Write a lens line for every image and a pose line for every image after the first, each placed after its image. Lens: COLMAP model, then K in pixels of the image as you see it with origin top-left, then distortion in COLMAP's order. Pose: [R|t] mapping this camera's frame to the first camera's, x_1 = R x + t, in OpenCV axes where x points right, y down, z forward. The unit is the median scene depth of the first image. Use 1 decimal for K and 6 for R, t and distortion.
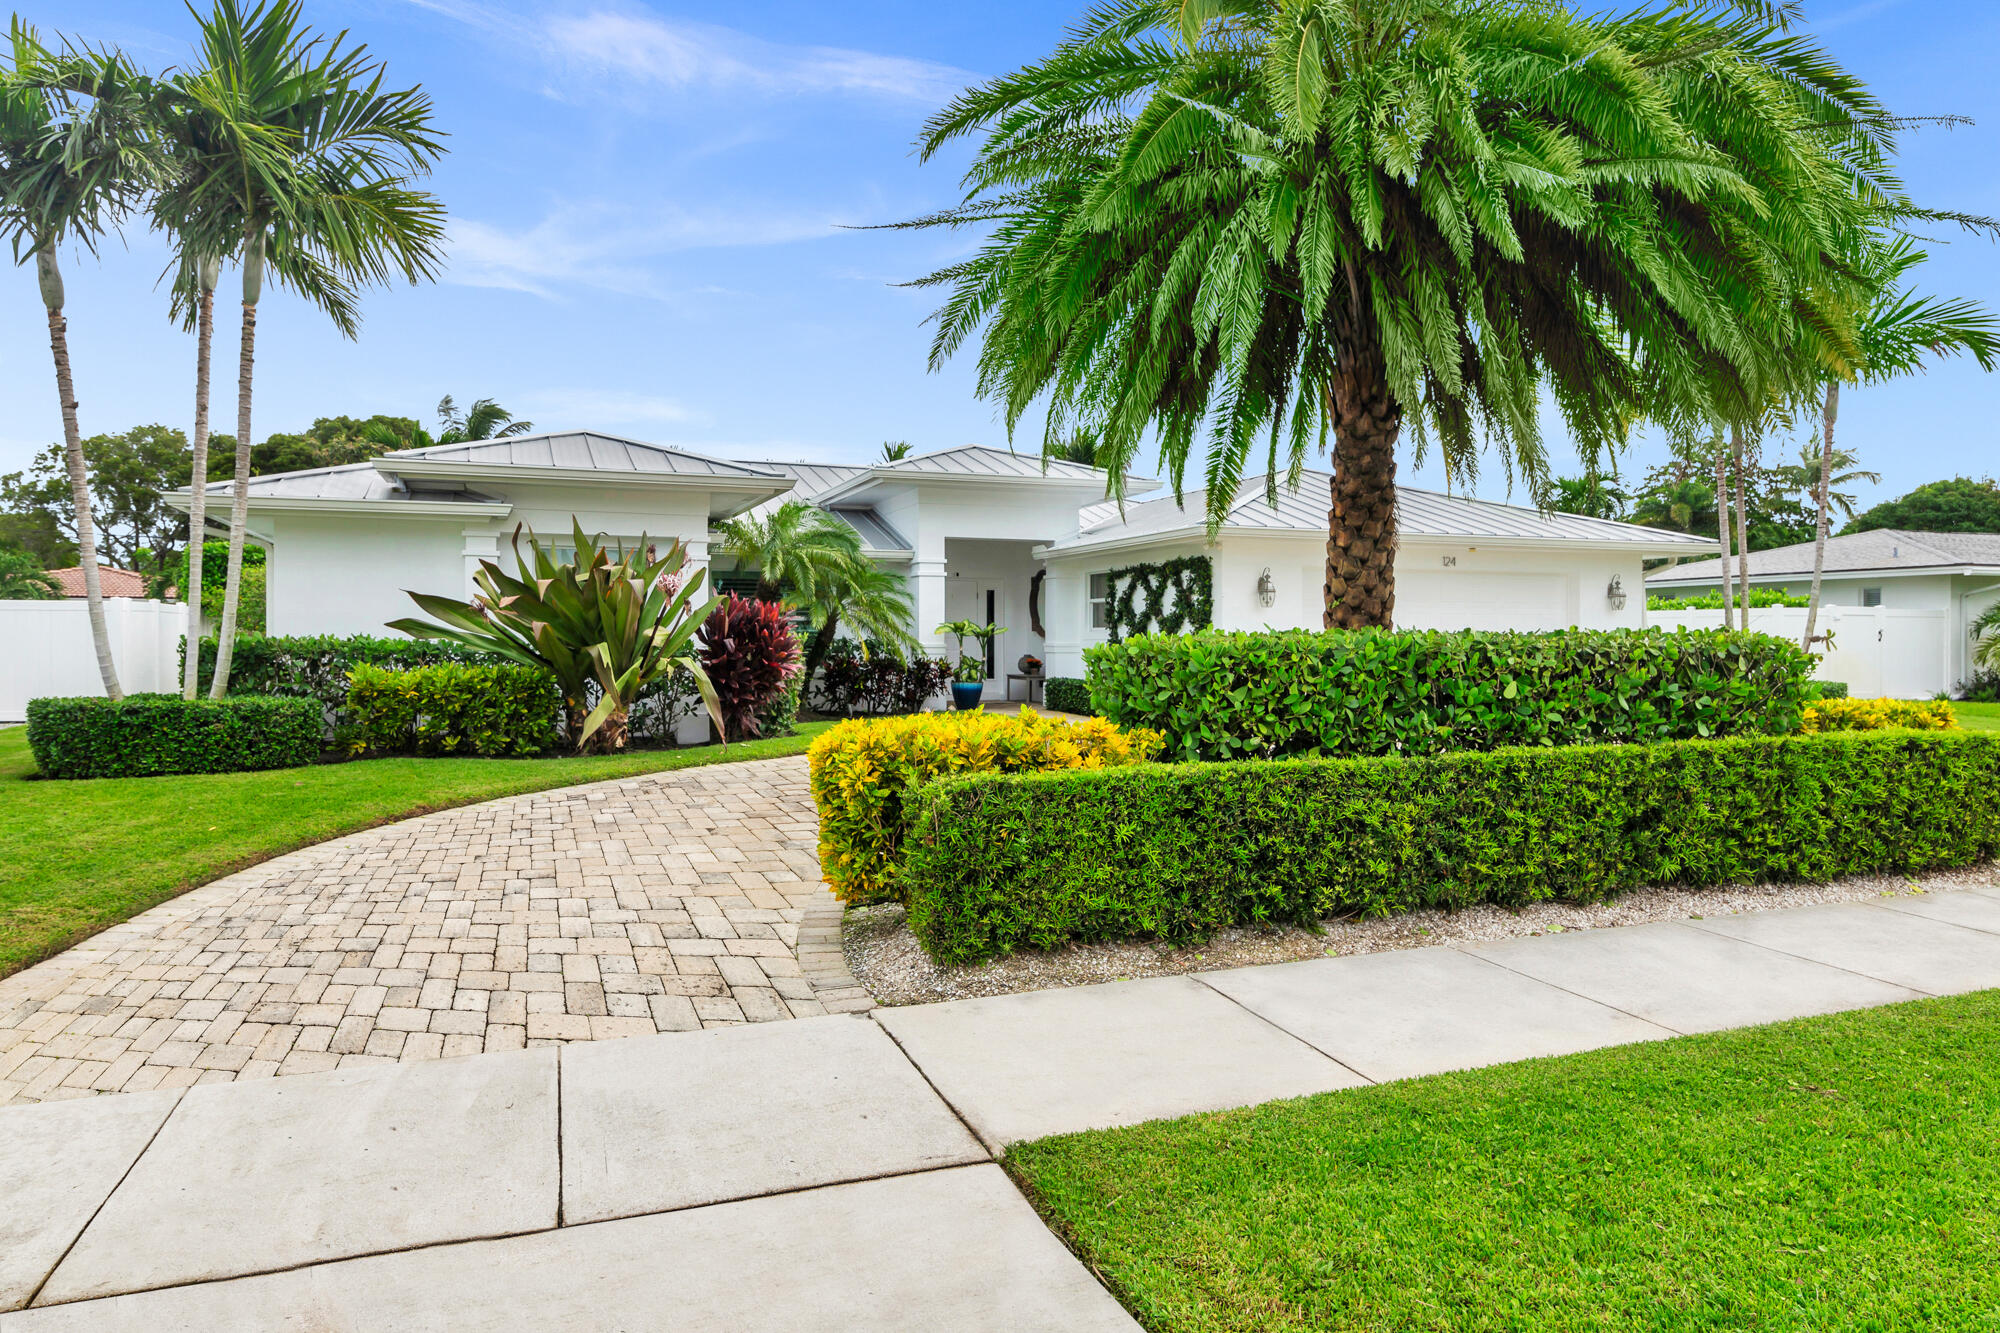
lens RADIAL K [[1200.0, 0, 1000.0], [0, 1200.0, 666.5], [0, 0, 1]] dist [-0.024530, 0.000751]
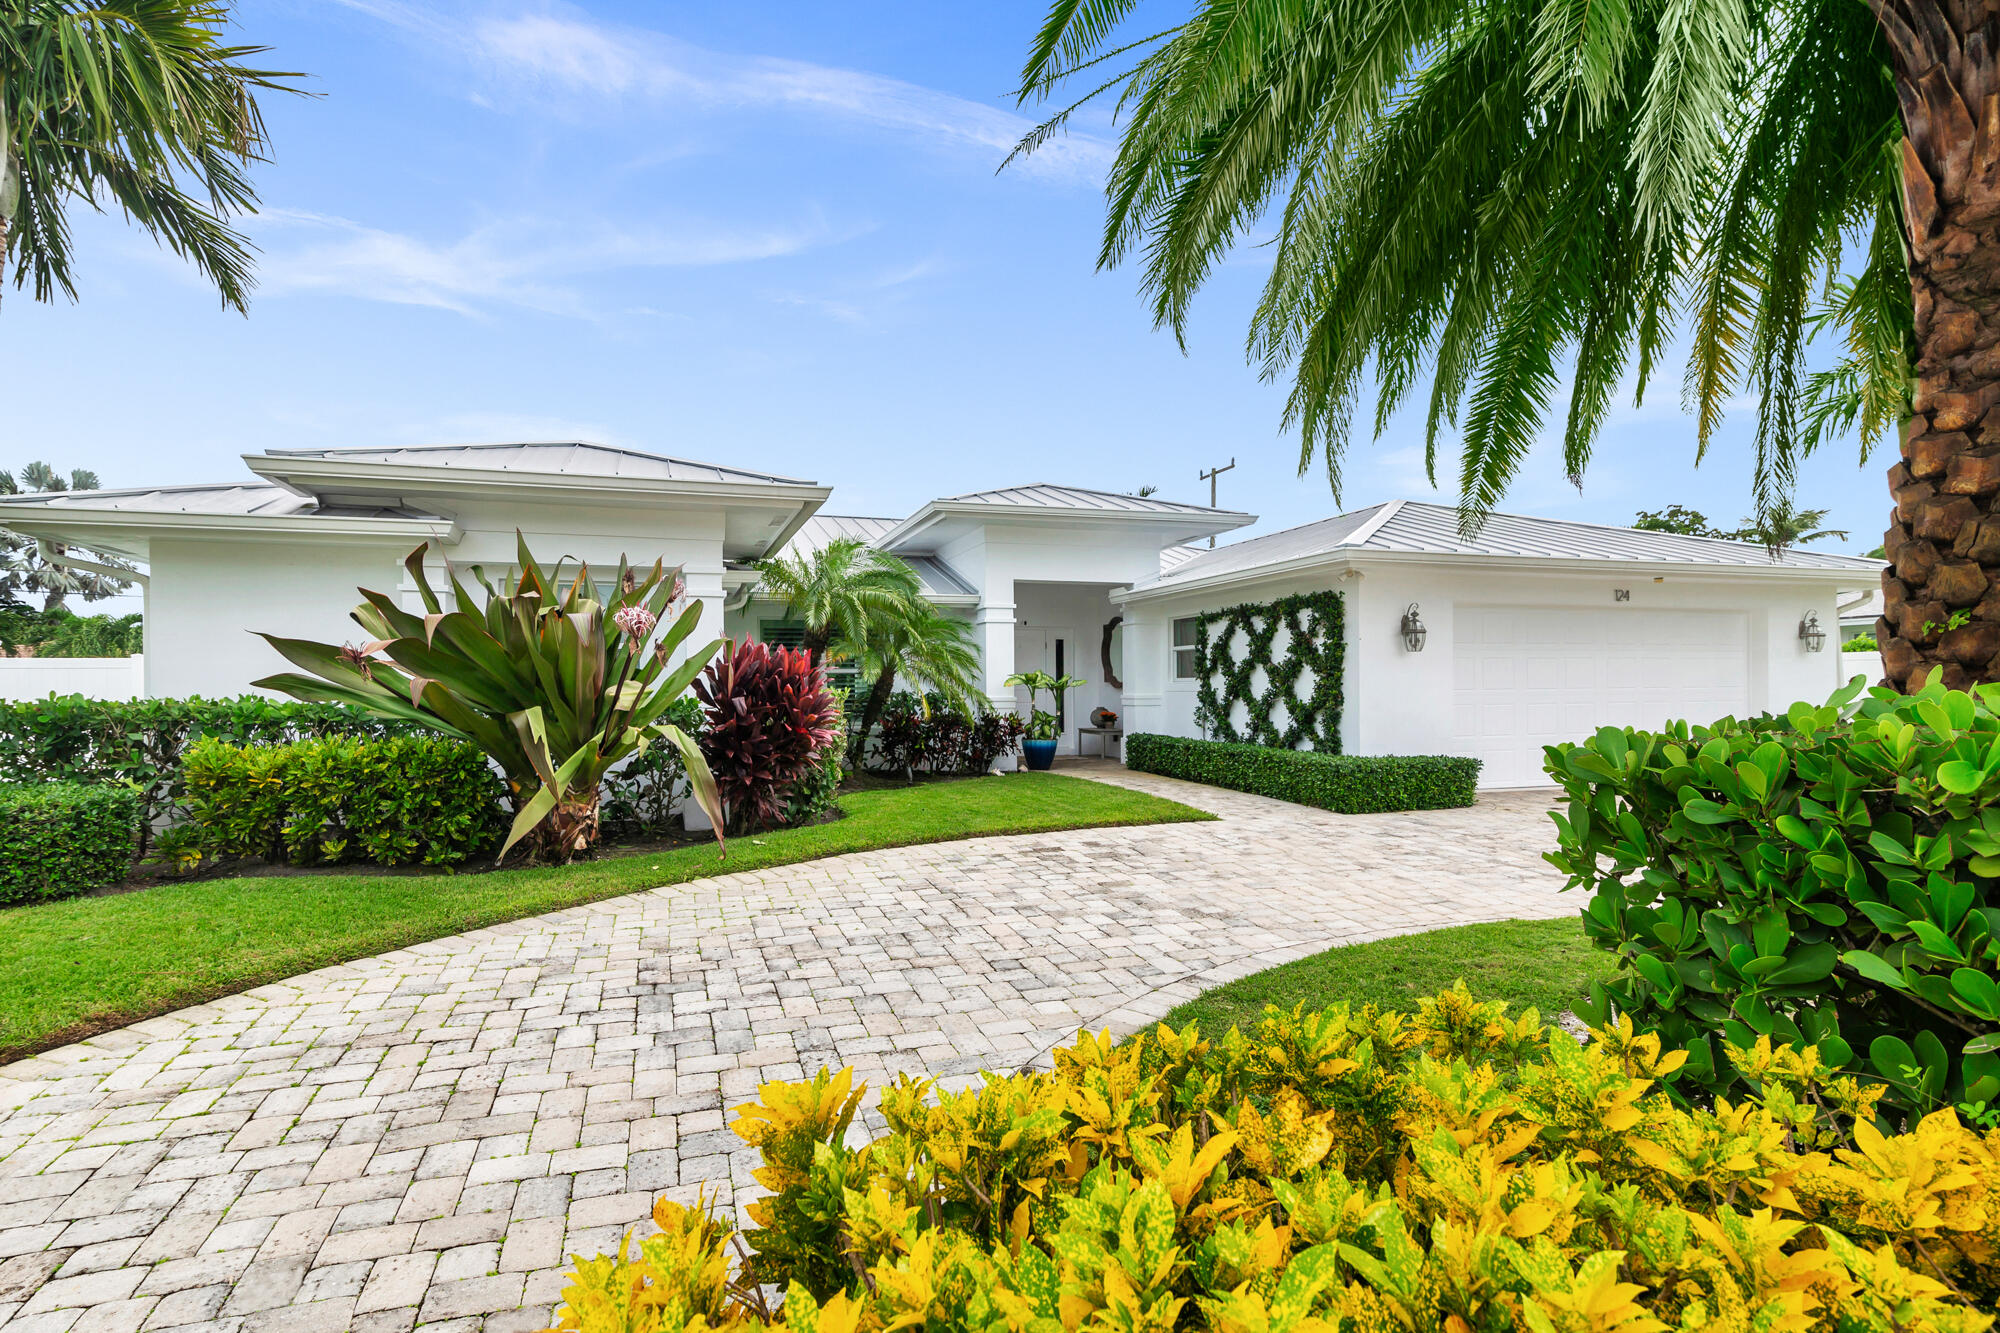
lens RADIAL K [[930.3, 0, 985.6], [0, 930.3, 634.9], [0, 0, 1]] dist [0.001433, 0.000029]
pose [[0.998184, -0.010717, -0.059275, -0.028870], [0.006054, 0.996912, -0.078299, -0.012225], [0.059931, 0.077798, 0.995166, 0.330934]]
